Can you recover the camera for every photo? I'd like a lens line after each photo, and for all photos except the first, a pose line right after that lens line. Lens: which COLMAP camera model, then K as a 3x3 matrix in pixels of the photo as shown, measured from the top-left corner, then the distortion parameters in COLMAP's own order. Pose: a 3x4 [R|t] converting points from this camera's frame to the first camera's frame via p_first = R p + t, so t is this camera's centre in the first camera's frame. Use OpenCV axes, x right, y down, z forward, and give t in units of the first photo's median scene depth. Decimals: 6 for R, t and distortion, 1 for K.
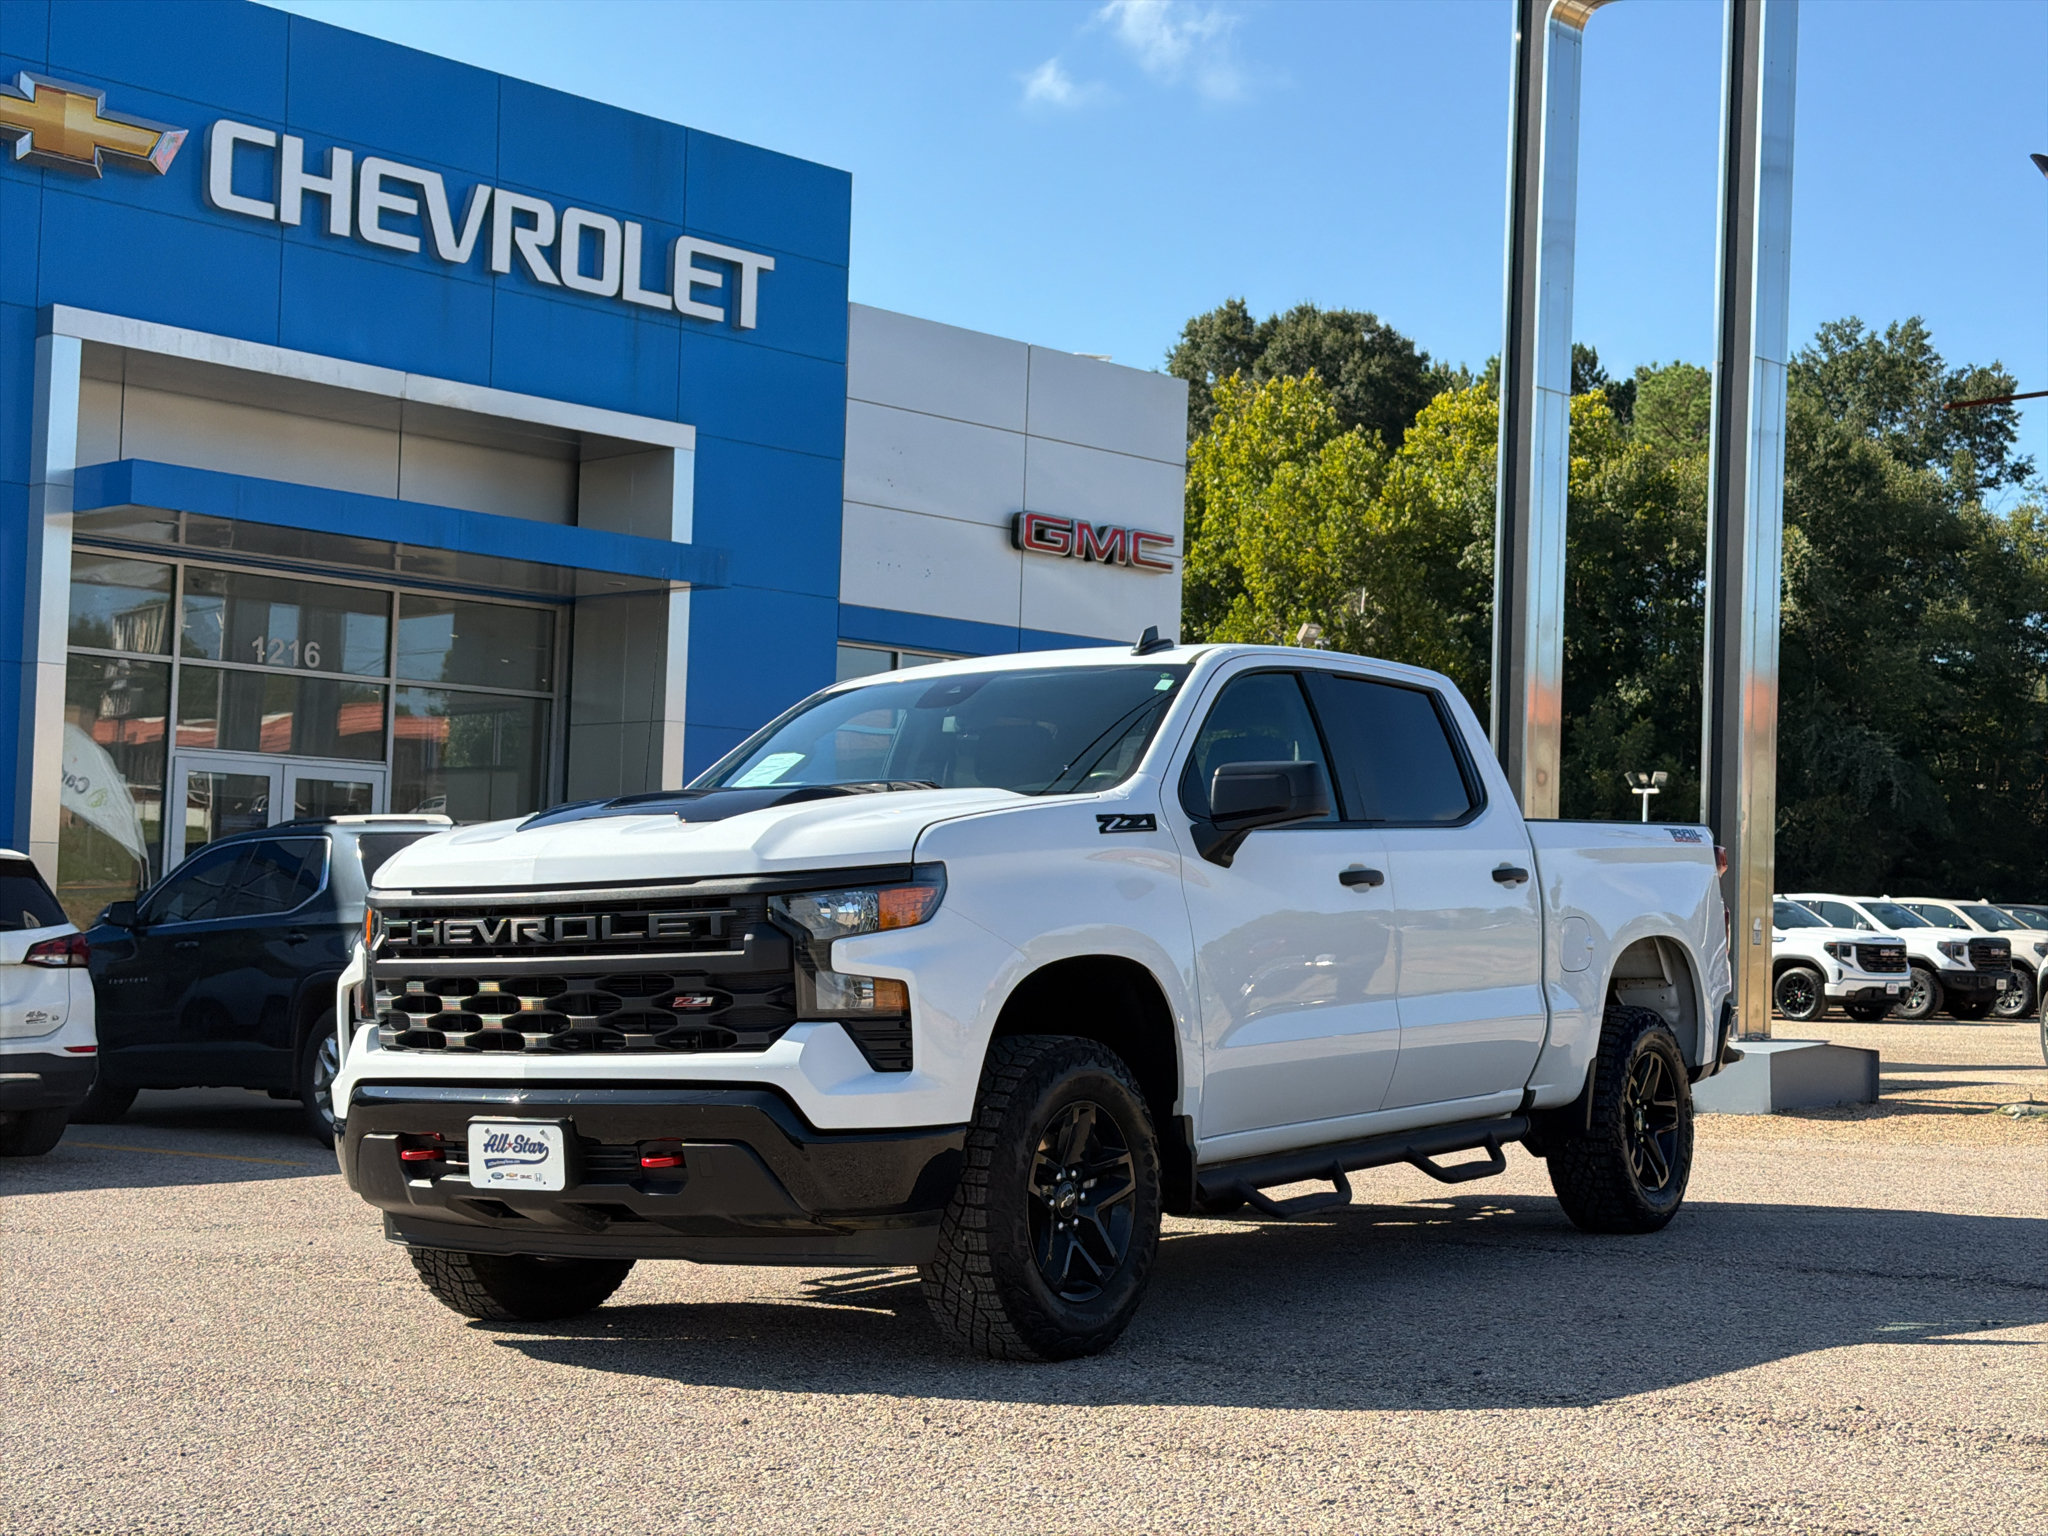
lens RADIAL K [[2868.9, 0, 1023.4], [0, 2868.9, 823.1], [0, 0, 1]] dist [0.119668, -0.188566]
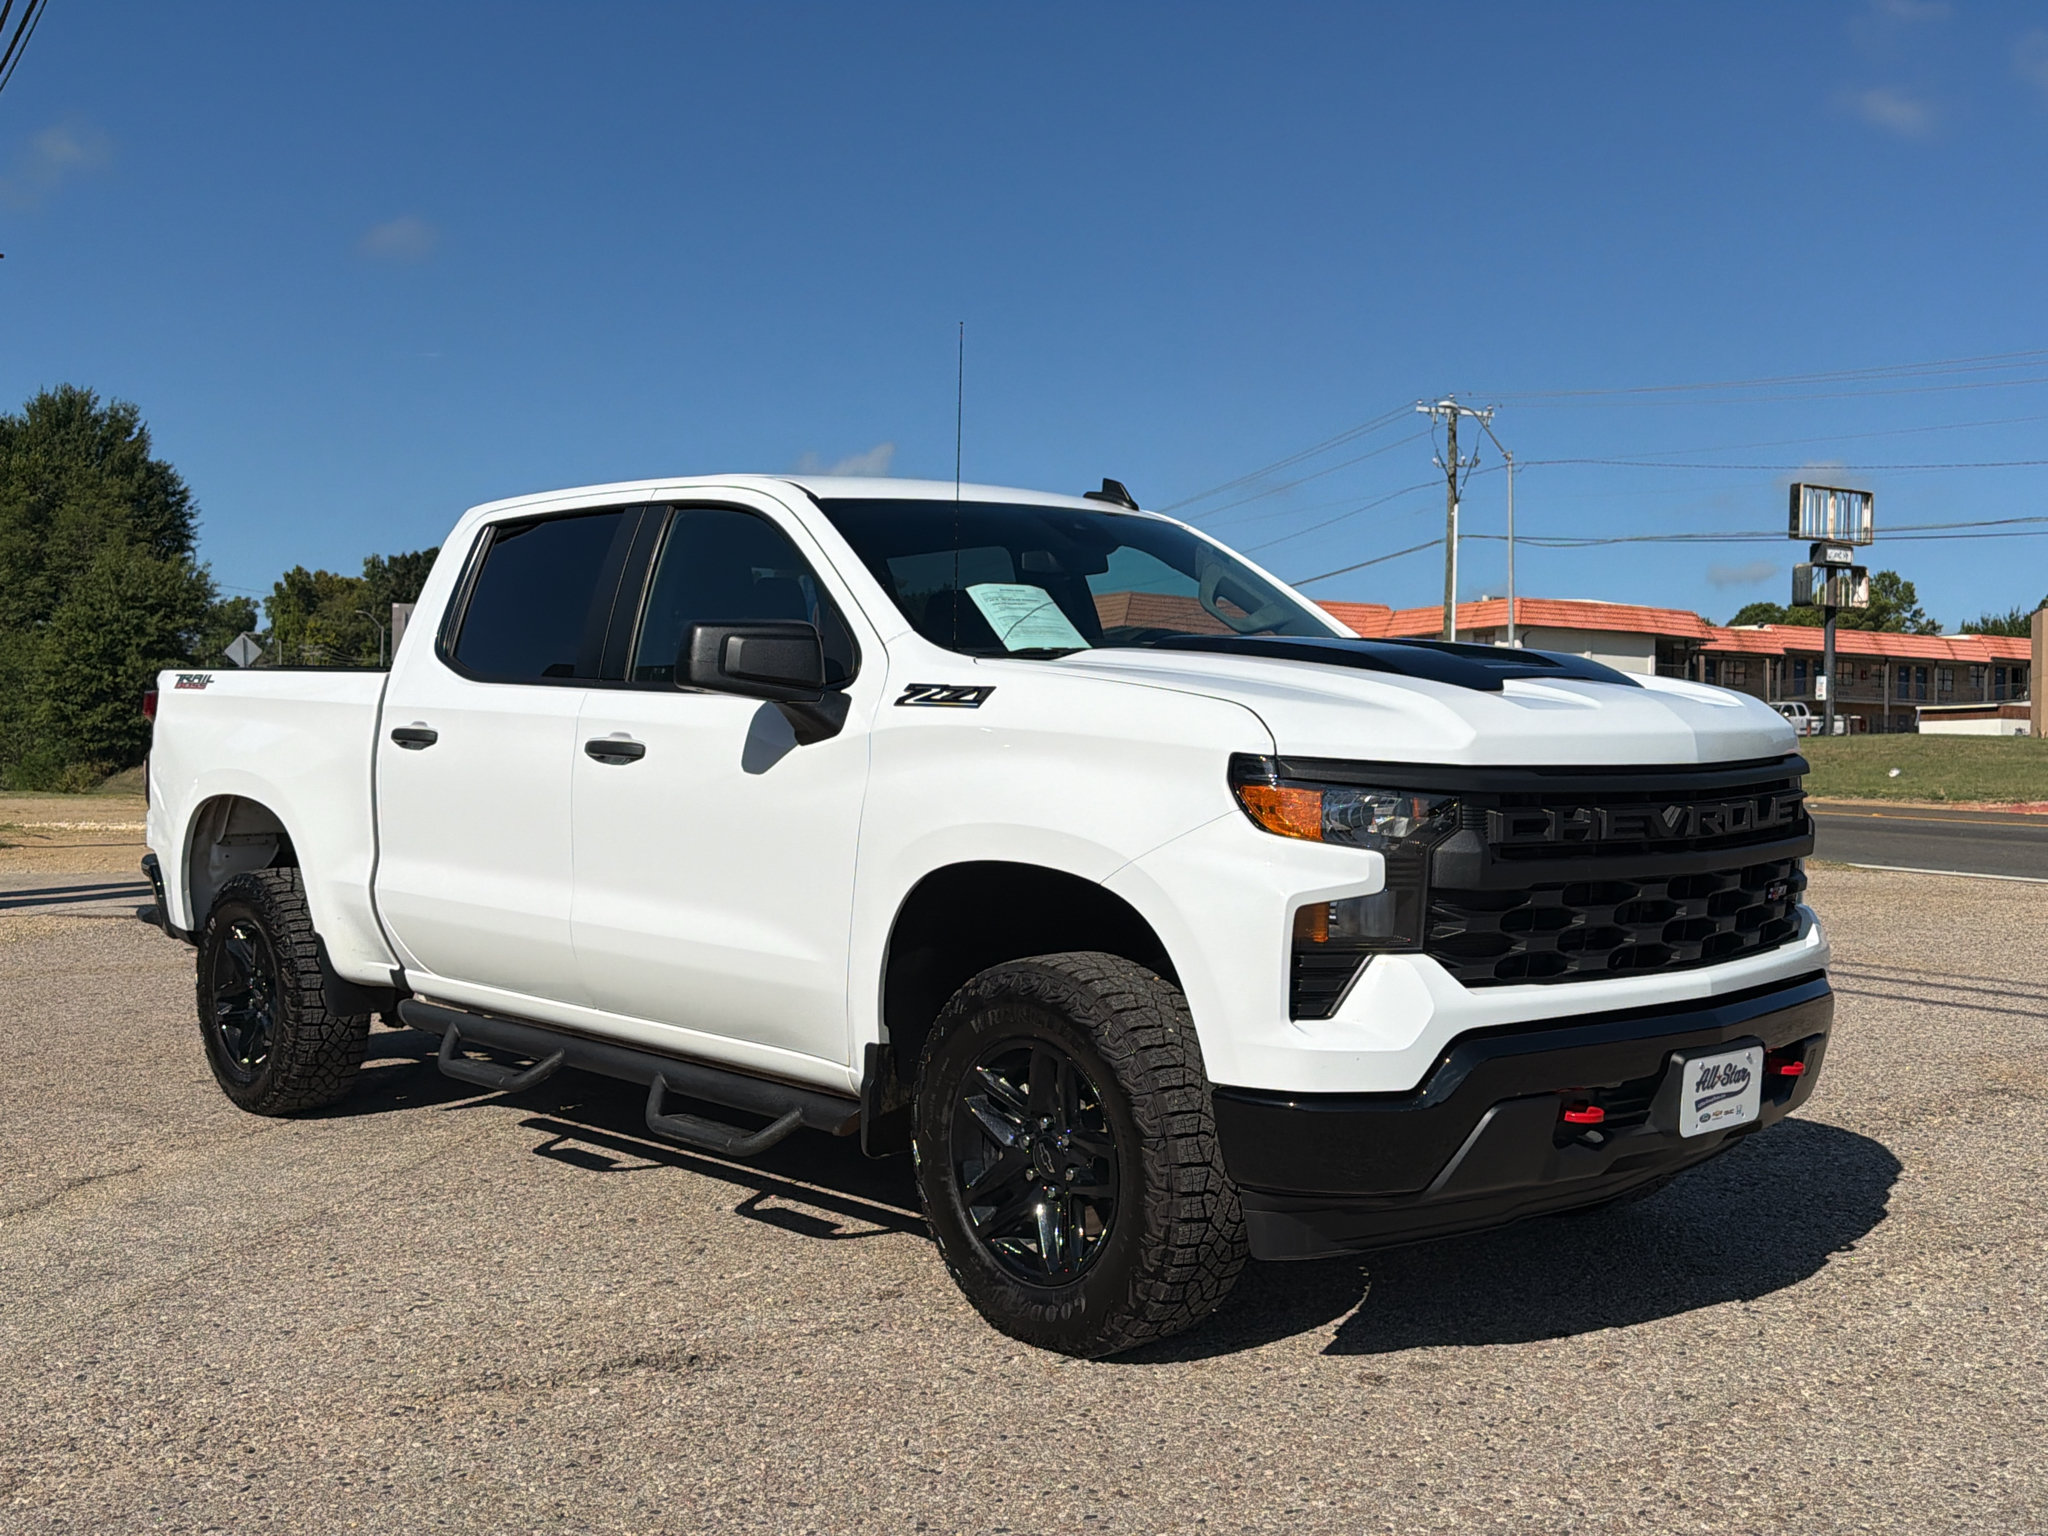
lens RADIAL K [[2170.0, 0, 1018.5], [0, 2170.0, 839.5], [0, 0, 1]] dist [0.093696, -0.307019]
pose [[0.230534, -0.042636, 0.972130, -0.816789], [-0.047833, 0.997335, 0.055085, 0.017299], [-0.971888, -0.059198, 0.227880, 1.032328]]
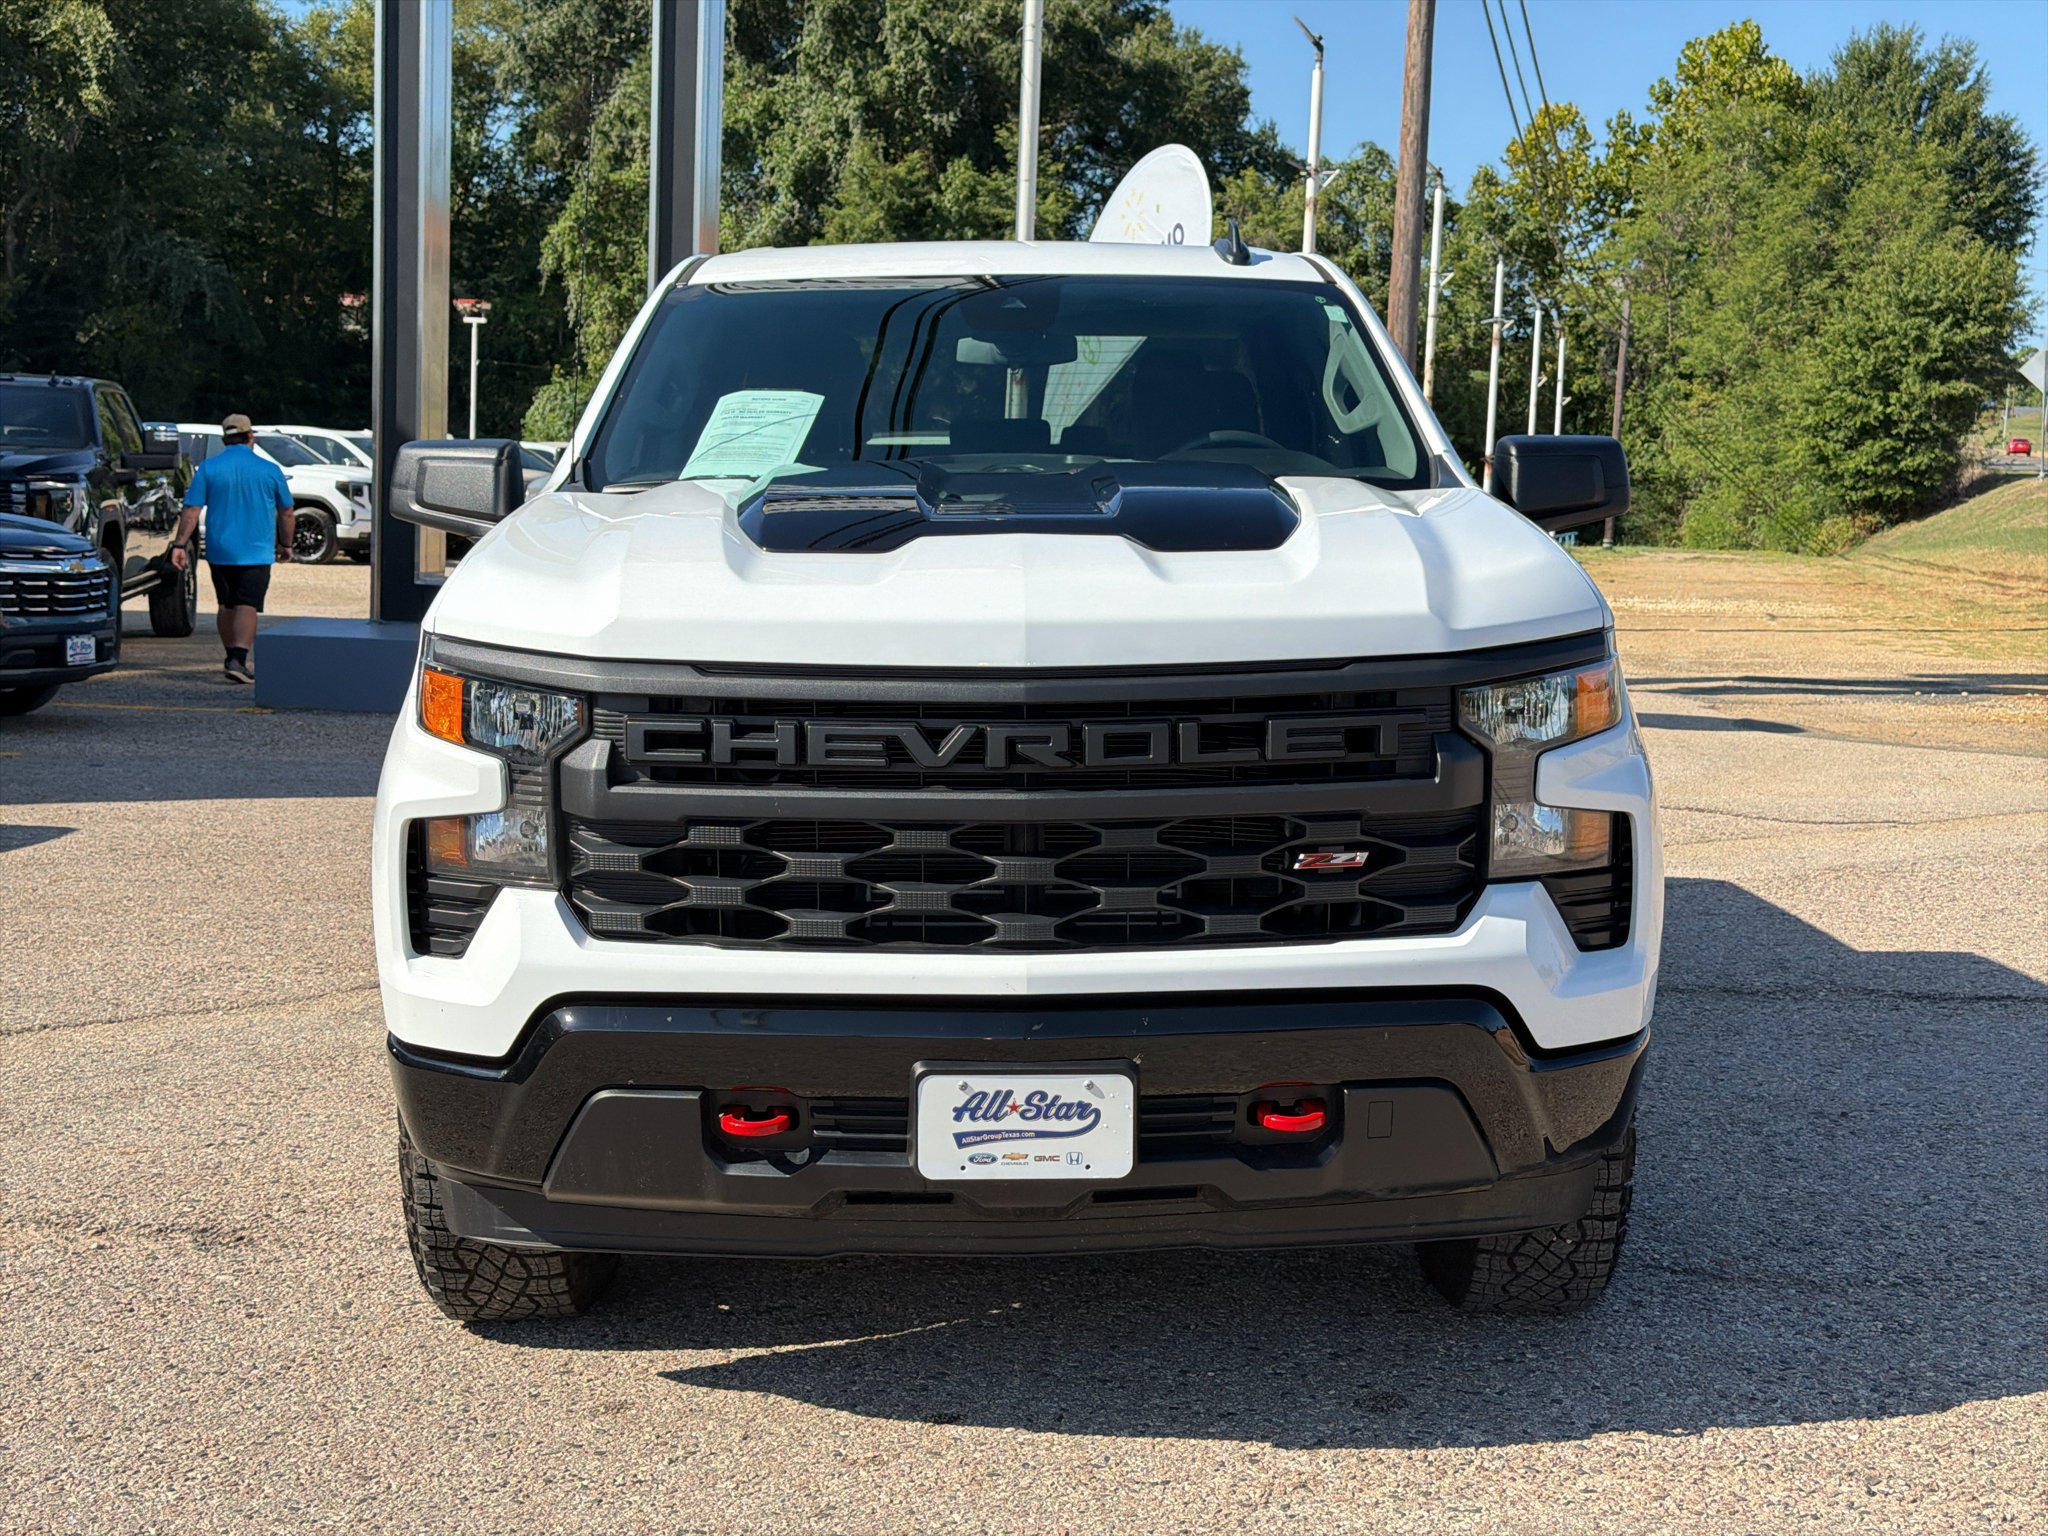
lens RADIAL K [[2868.9, 0, 1023.4], [0, 2868.9, 823.1], [0, 0, 1]] dist [0.119668, -0.188566]
pose [[0.822733, -0.061358, 0.565106, -0.496405], [-0.035280, 0.986728, 0.158500, -0.039684], [-0.567332, -0.150340, 0.809650, 0.514765]]
